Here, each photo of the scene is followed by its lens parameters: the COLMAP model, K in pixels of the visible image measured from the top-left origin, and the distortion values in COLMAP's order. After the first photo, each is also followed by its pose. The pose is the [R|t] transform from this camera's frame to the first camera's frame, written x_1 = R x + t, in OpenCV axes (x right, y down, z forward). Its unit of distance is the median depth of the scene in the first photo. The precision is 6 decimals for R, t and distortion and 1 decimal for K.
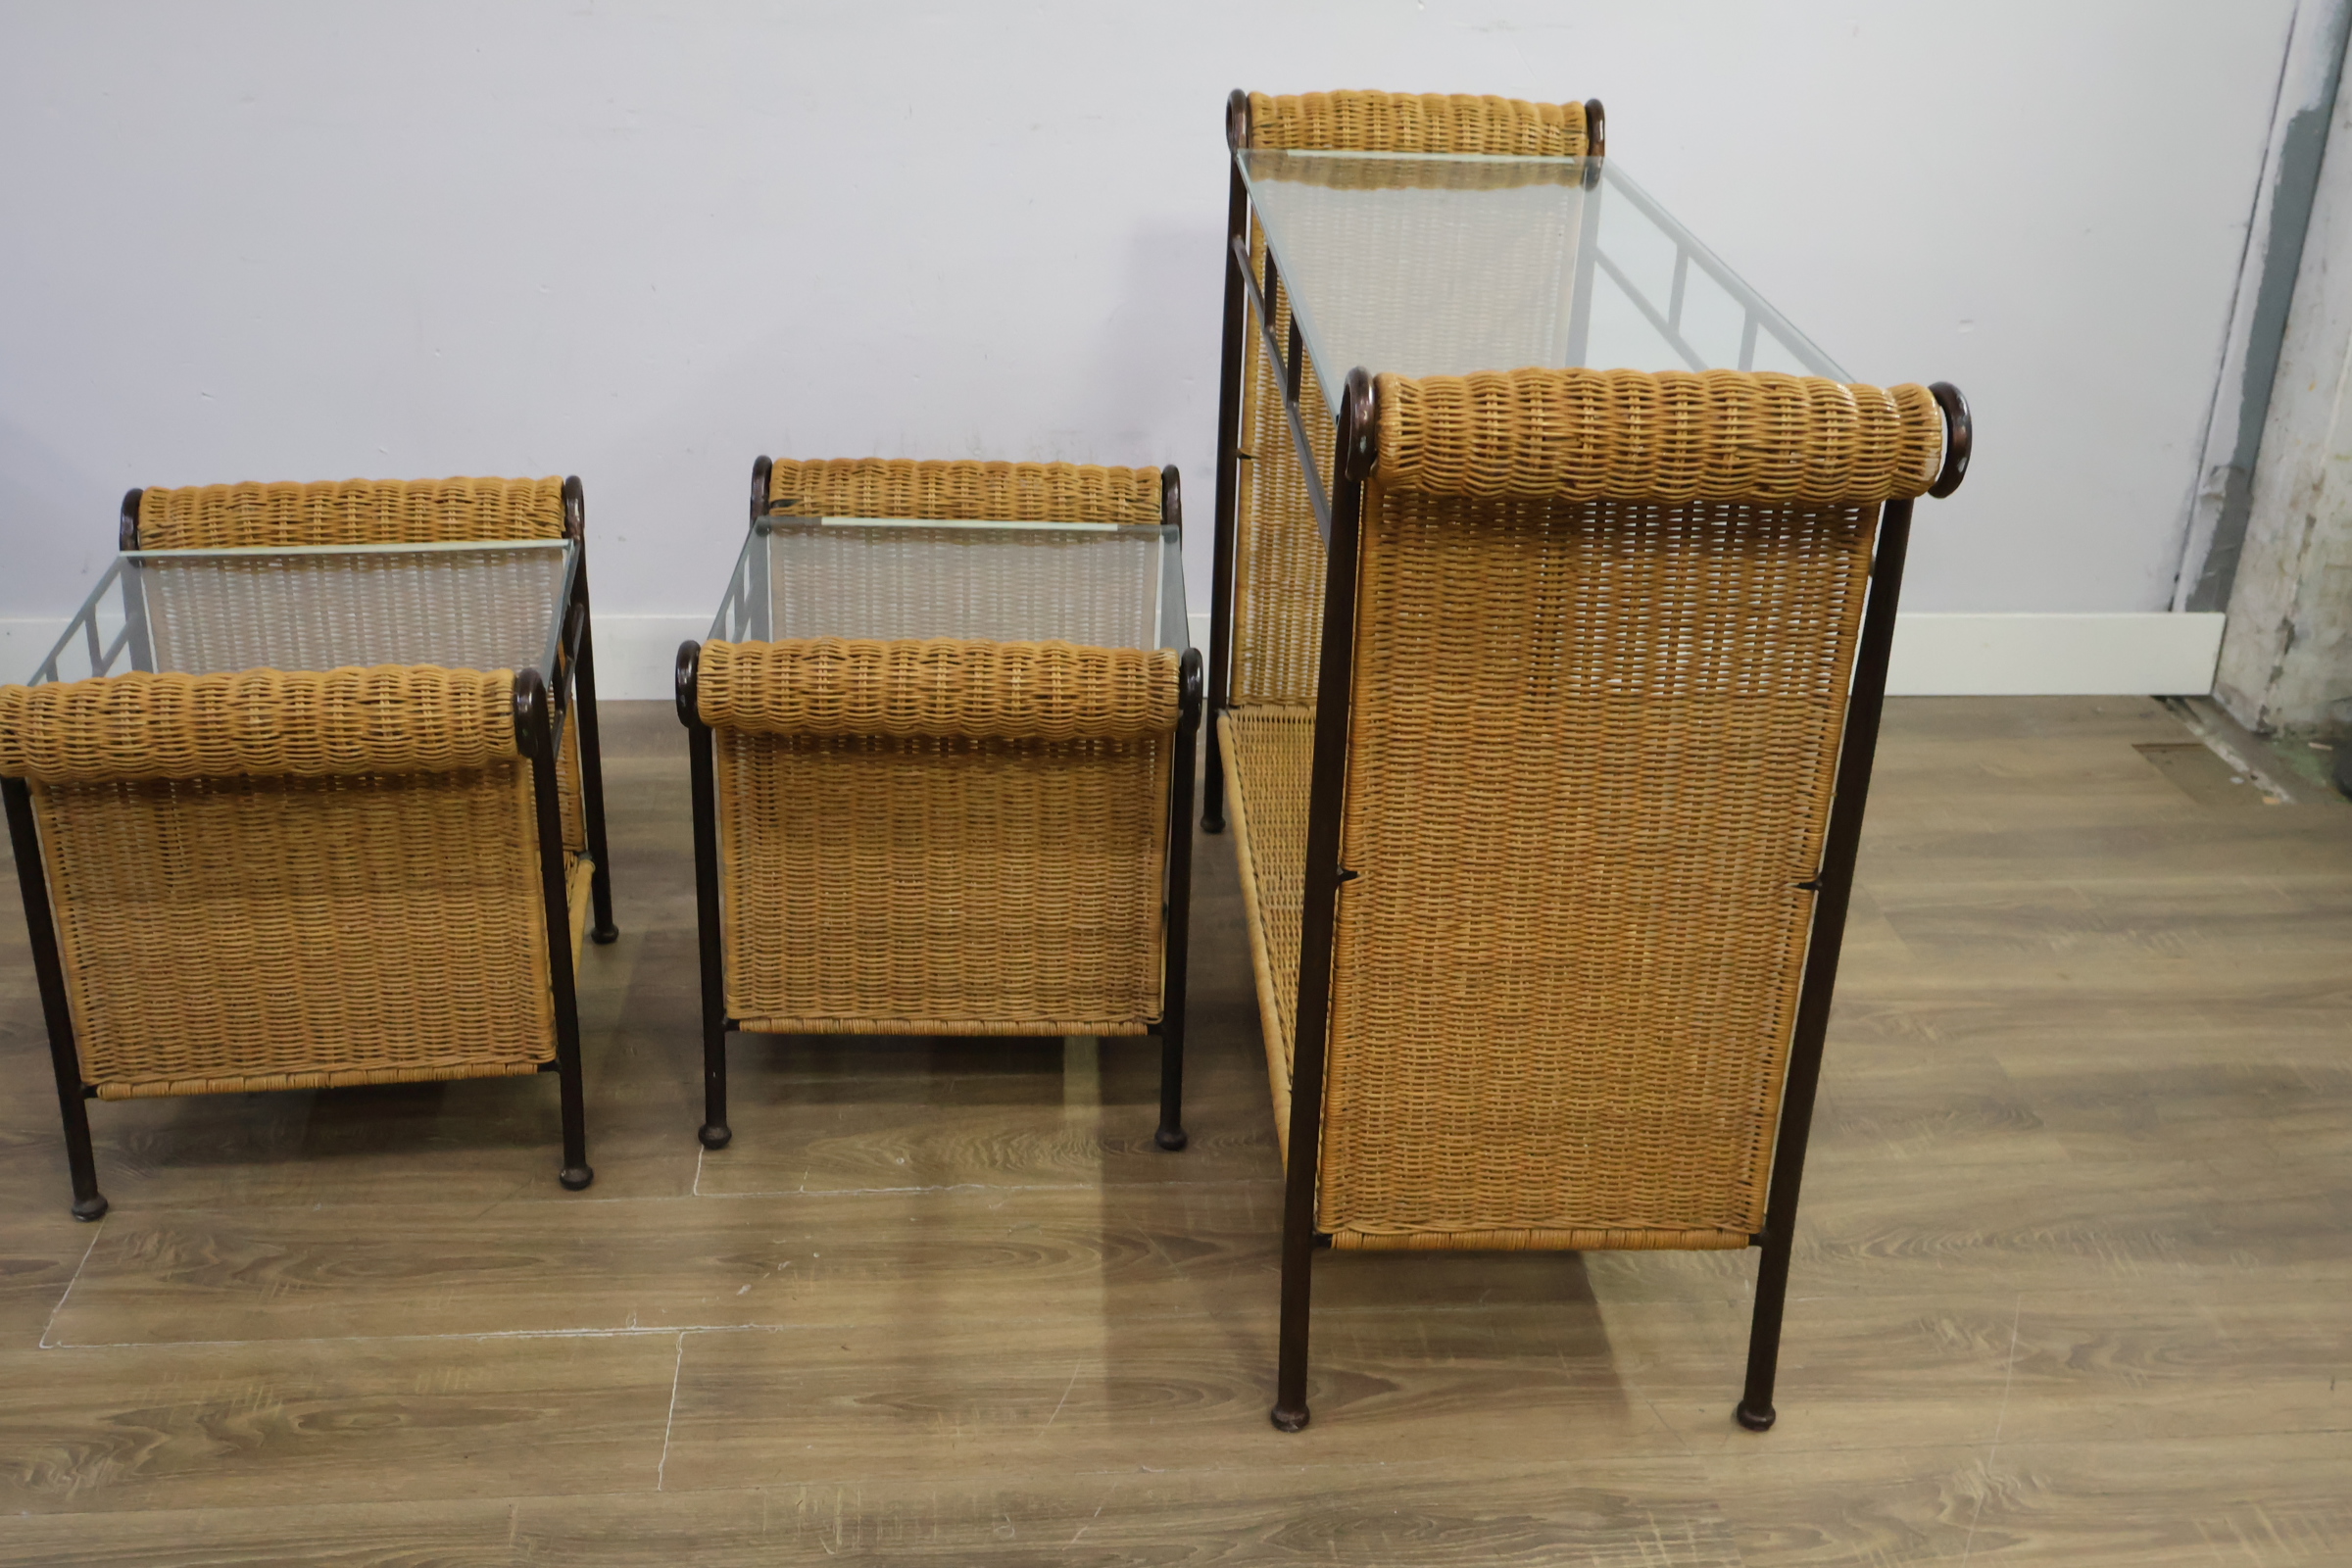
lens RADIAL K [[2474.5, 0, 1170.4], [0, 2474.5, 786.5], [0, 0, 1]] dist [-0.009332, 0.000000]
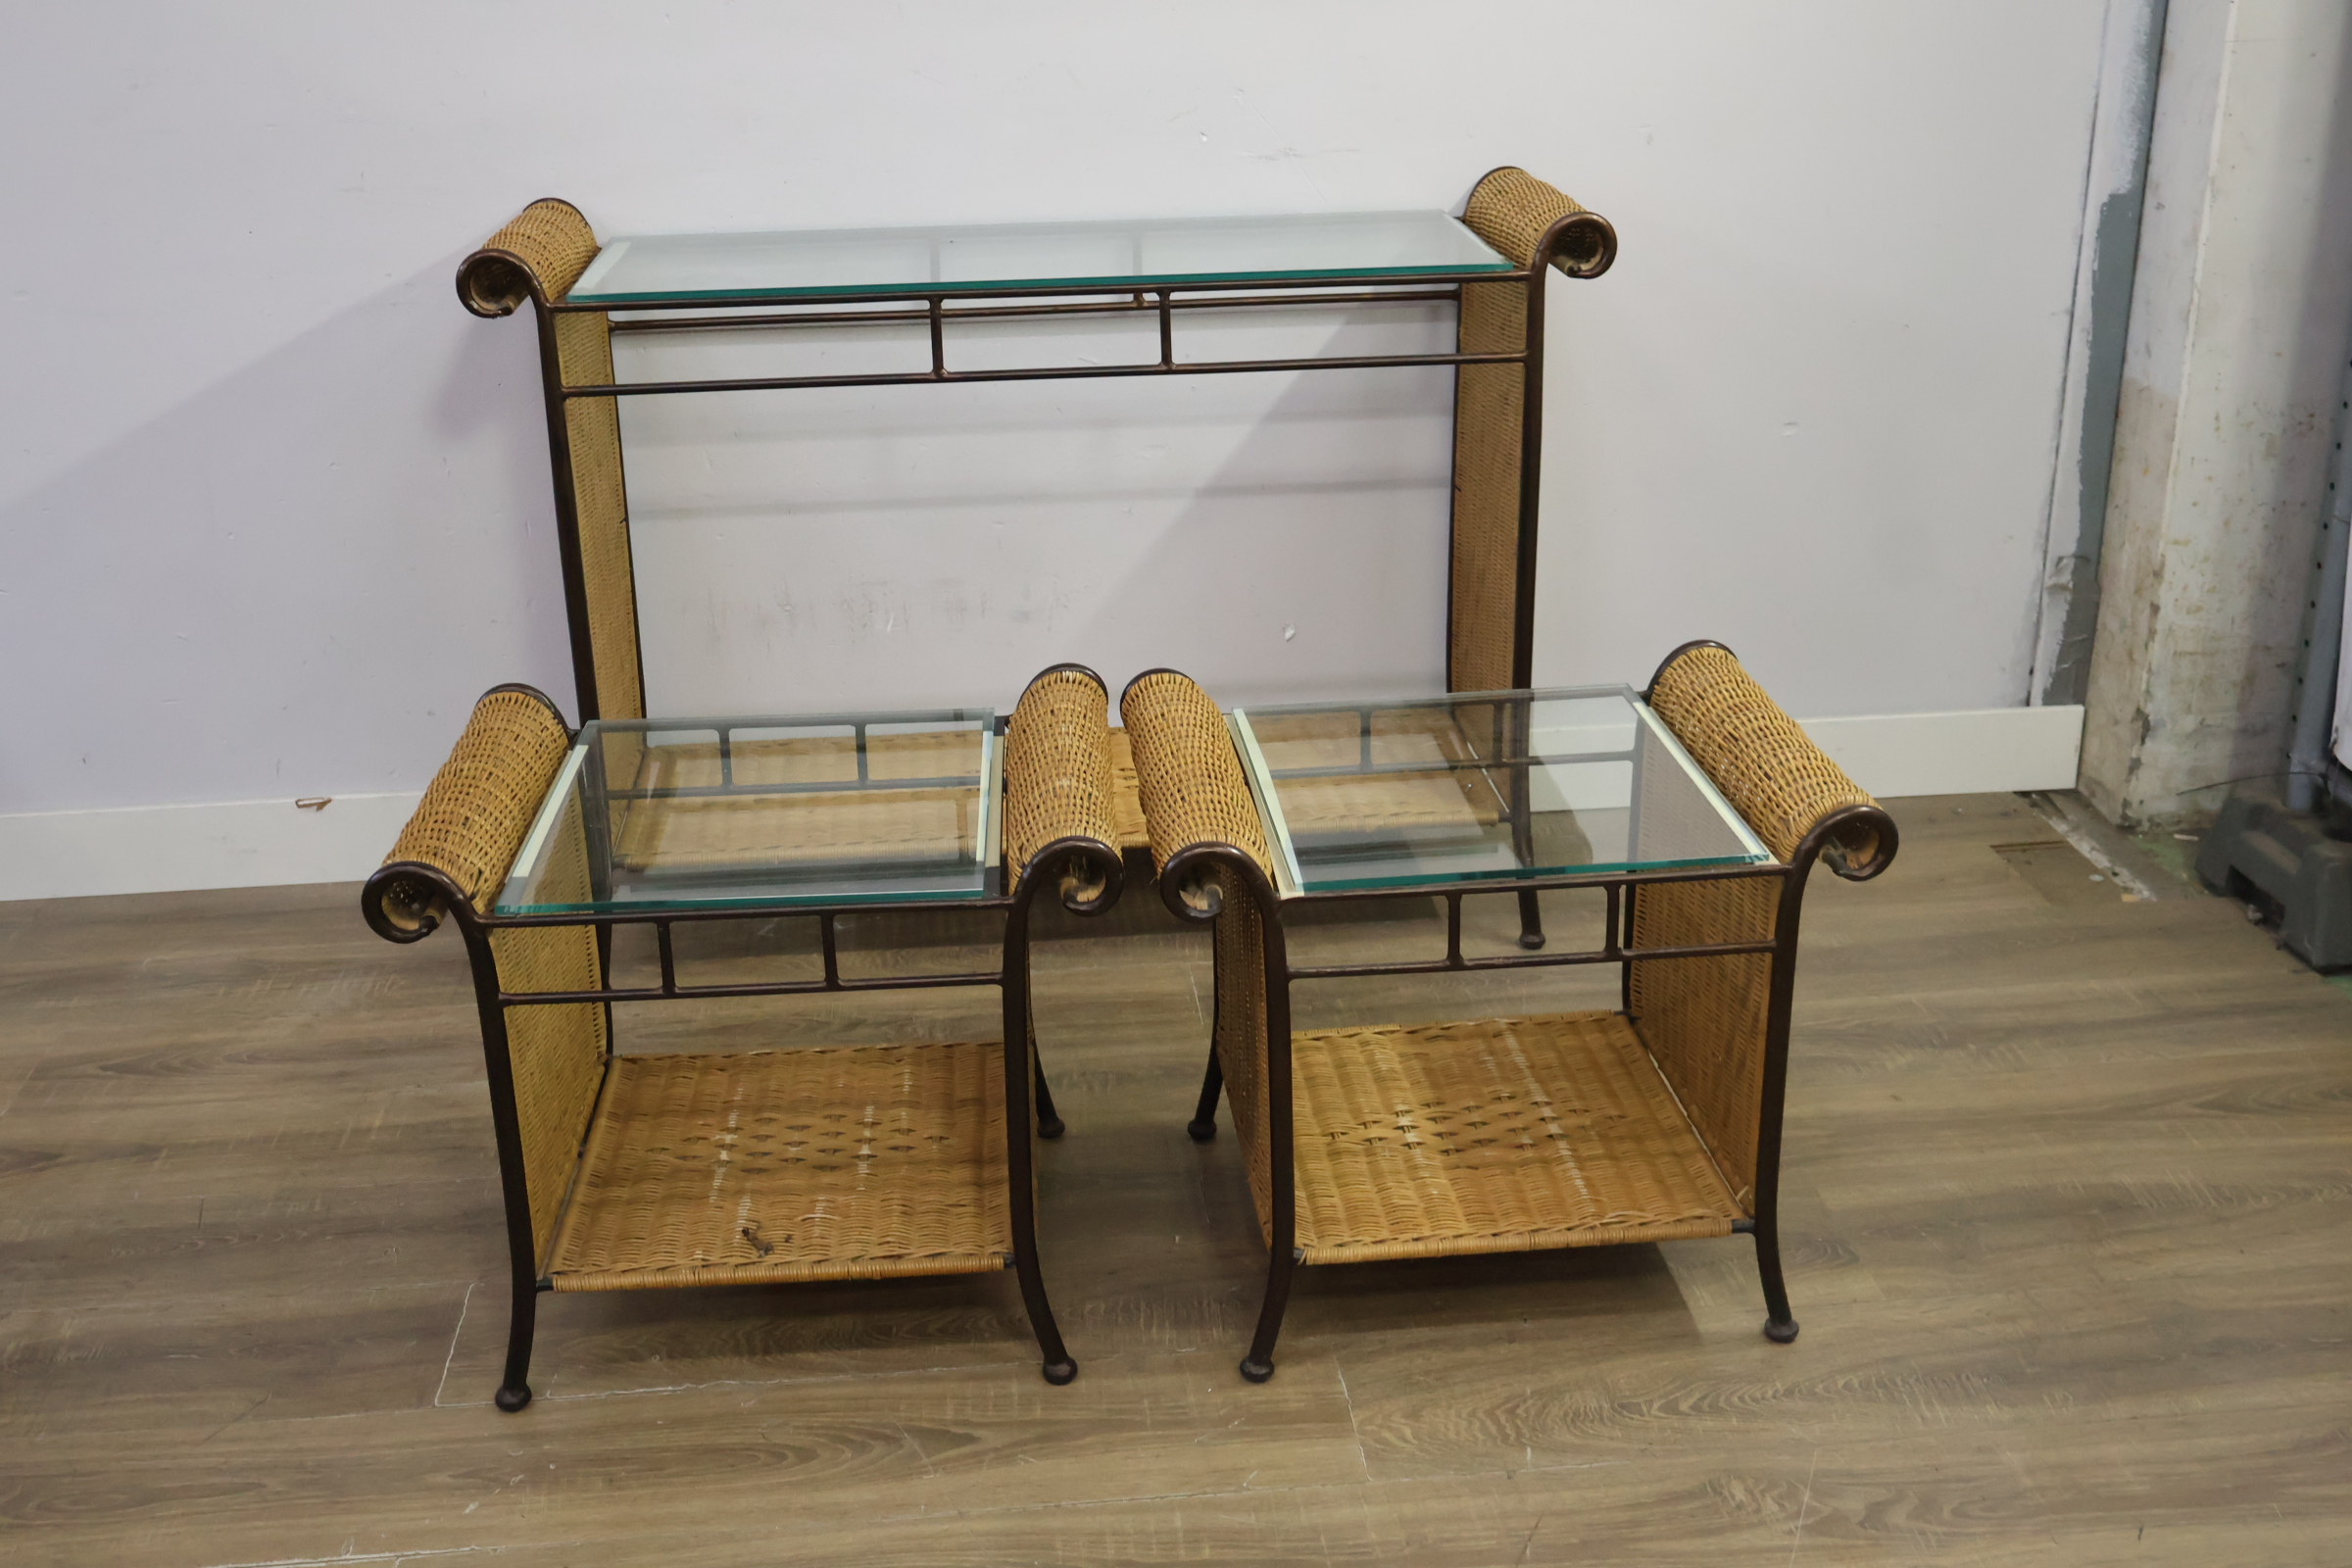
lens RADIAL K [[2474.5, 0, 1173.0], [0, 2474.5, 773.6], [0, 0, 1]] dist [-0.009332, 0.000000]
pose [[0.998751, -0.049274, -0.008277, 0.114598], [0.048790, 0.997506, -0.051012, -0.016664], [0.010770, 0.050545, 0.998664, 0.034954]]
